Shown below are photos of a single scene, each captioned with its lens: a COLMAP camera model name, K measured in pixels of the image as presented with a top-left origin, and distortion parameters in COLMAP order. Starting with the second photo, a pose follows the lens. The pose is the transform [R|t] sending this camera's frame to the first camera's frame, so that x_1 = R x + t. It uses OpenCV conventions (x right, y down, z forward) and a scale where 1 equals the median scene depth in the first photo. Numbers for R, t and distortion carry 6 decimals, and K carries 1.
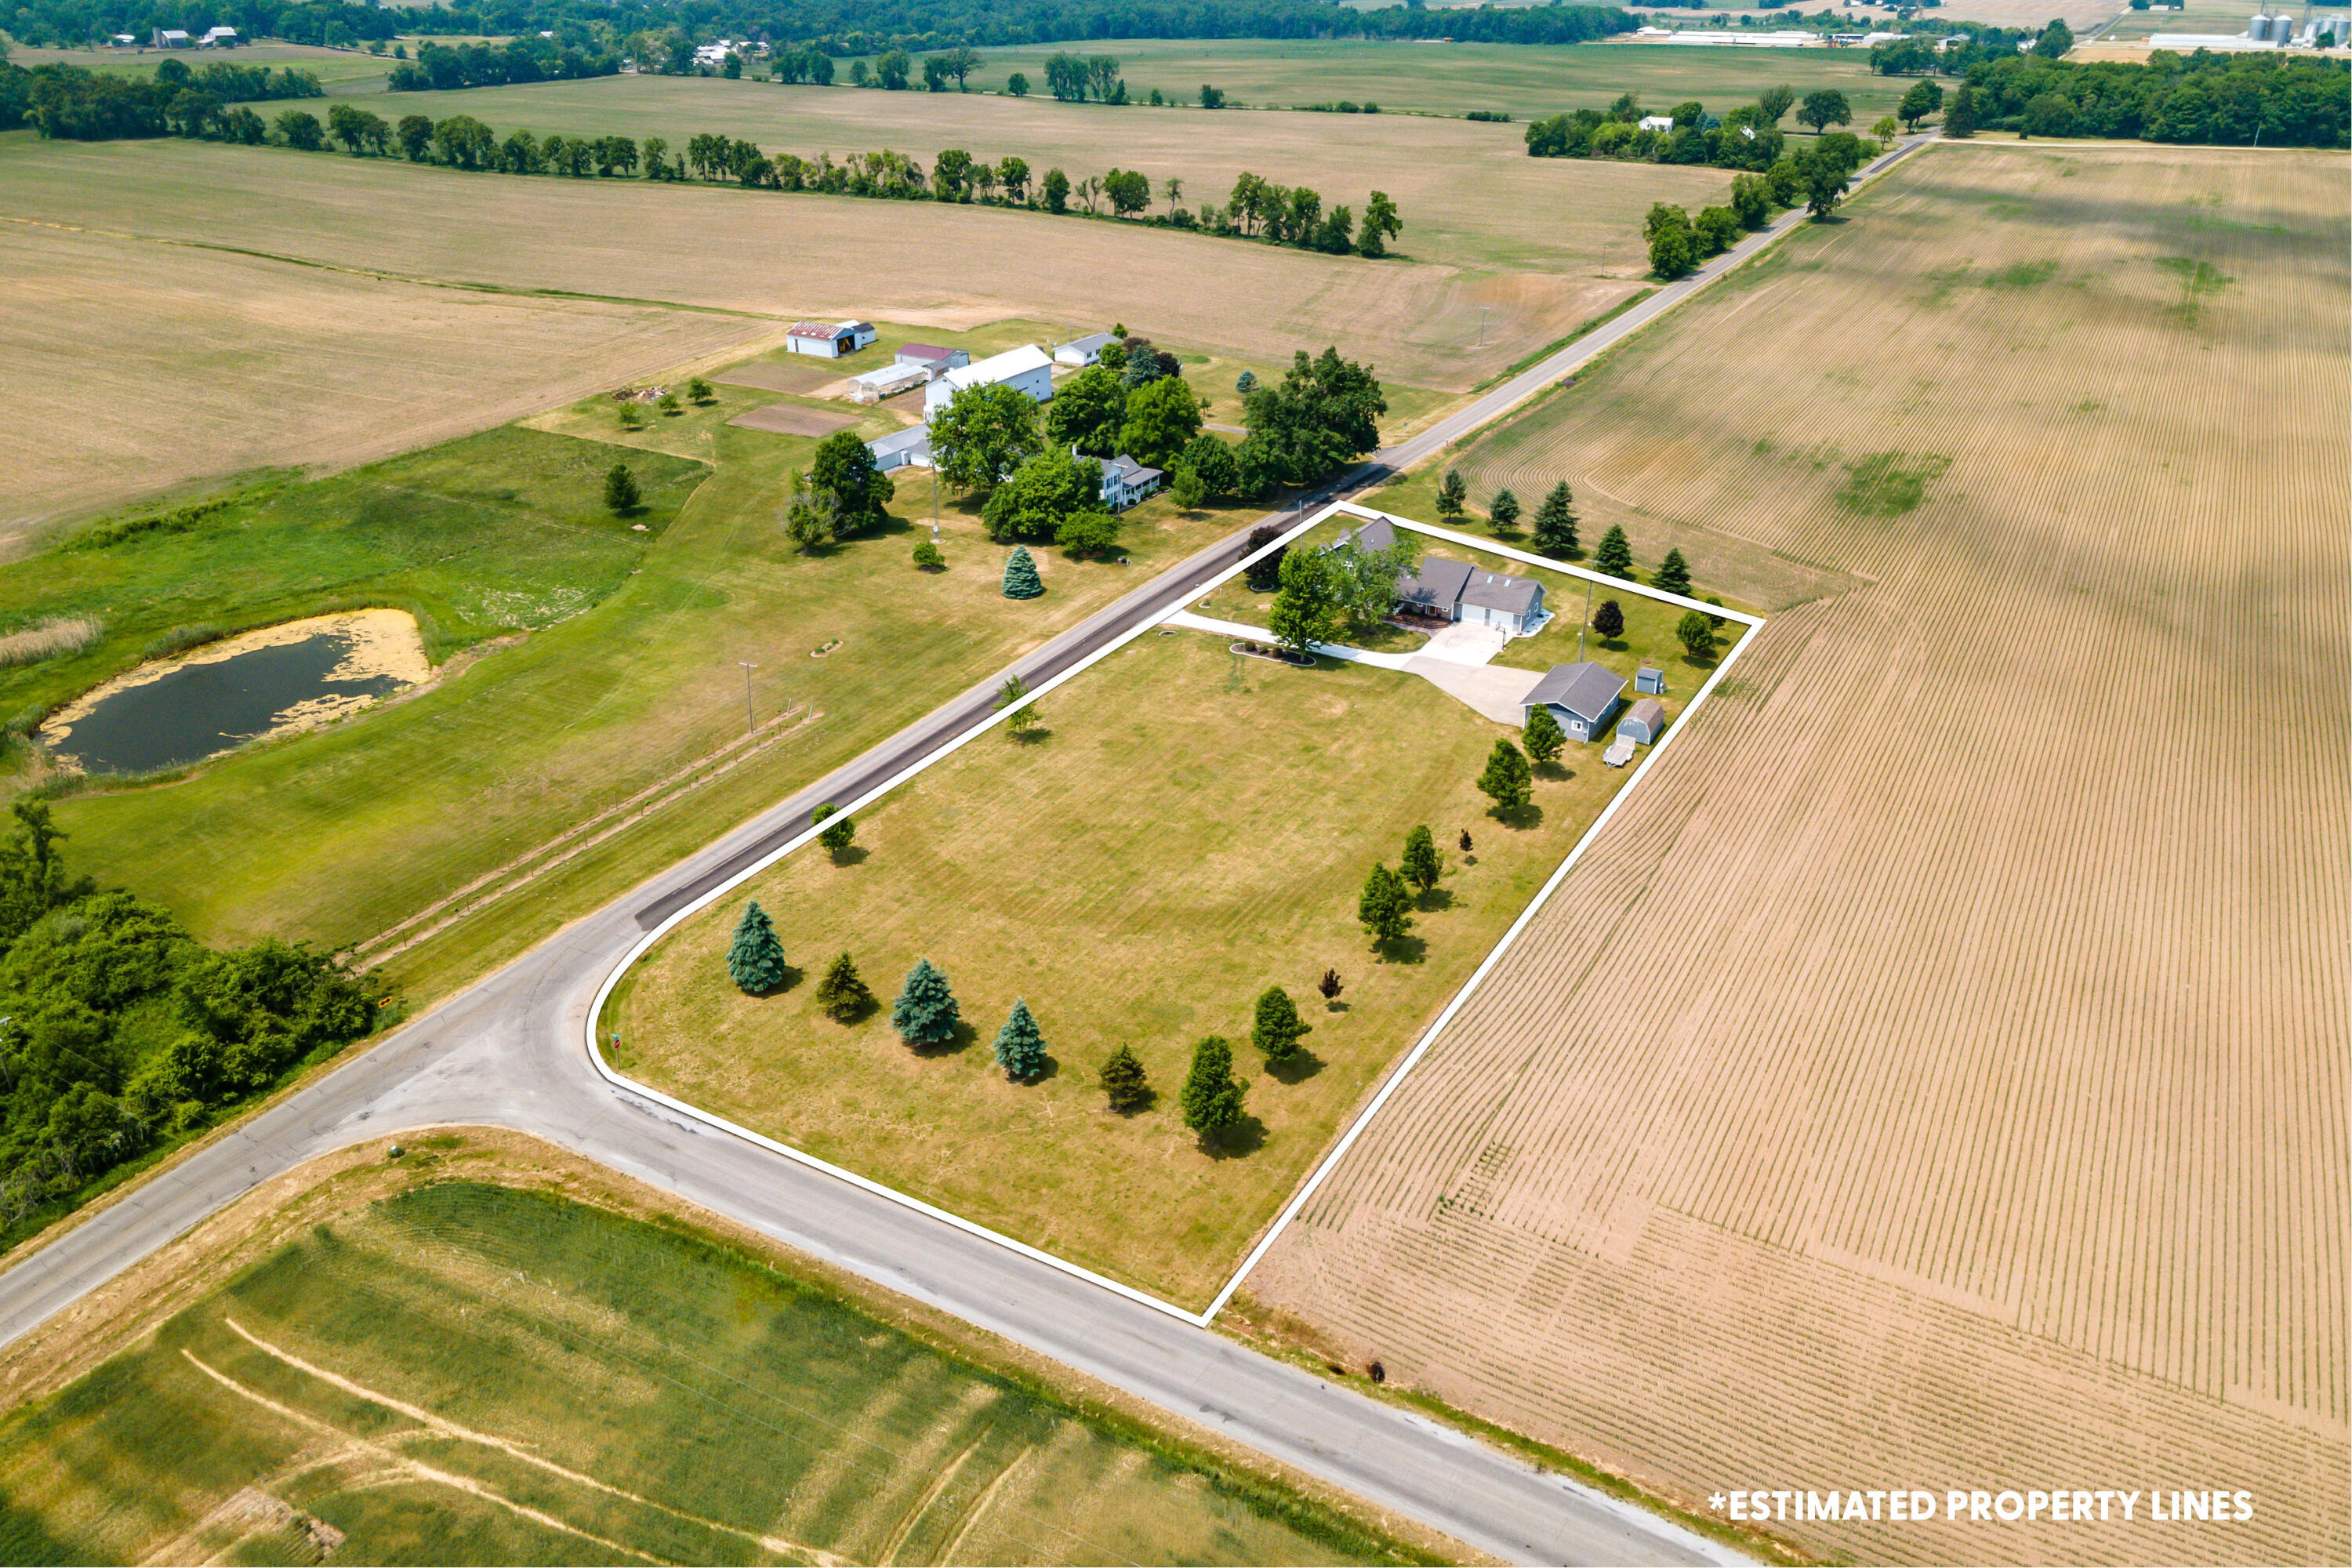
lens RADIAL K [[1664.5, 0, 1171.5], [0, 1664.5, 782.9], [0, 0, 1]] dist [0.028279, 0.000081]
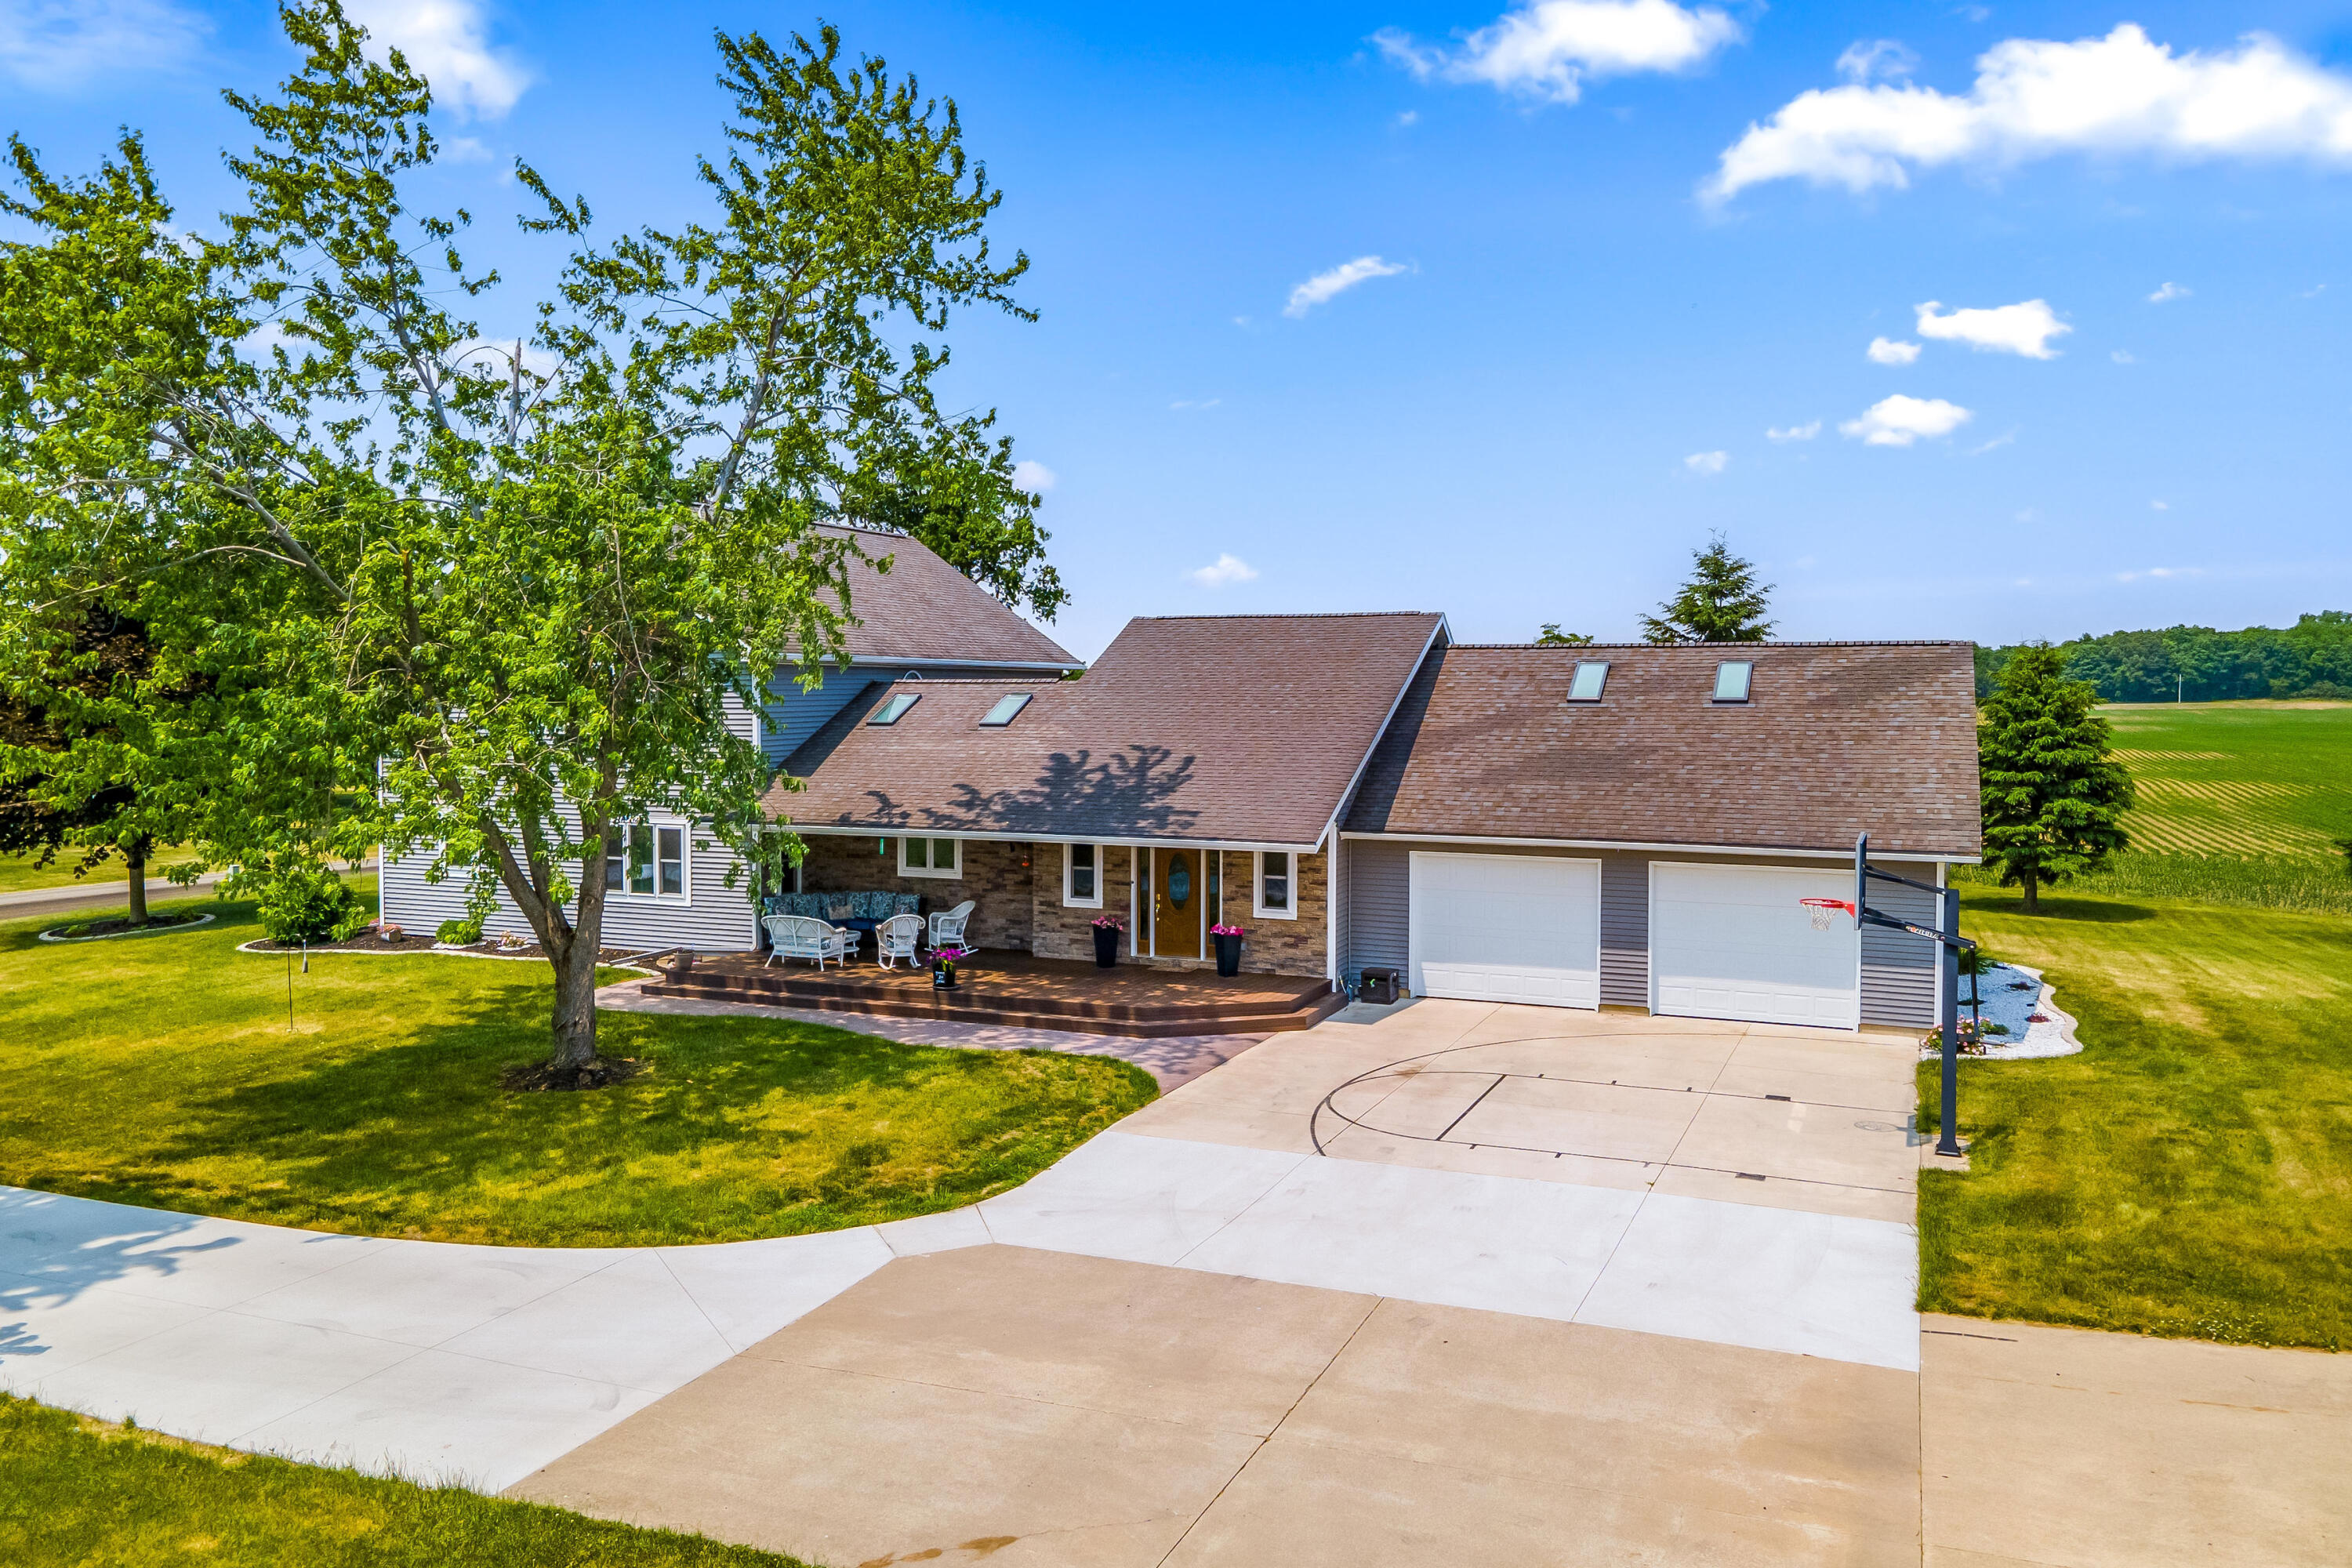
lens RADIAL K [[1664.5, 0, 1171.5], [0, 1664.5, 782.9], [0, 0, 1]] dist [0.028279, 0.000081]
pose [[0.994282, -0.000847, 0.106785, 0.148658], [0.043931, 0.914677, -0.401791, -0.064944], [-0.097333, 0.404184, 0.909484, 0.916715]]
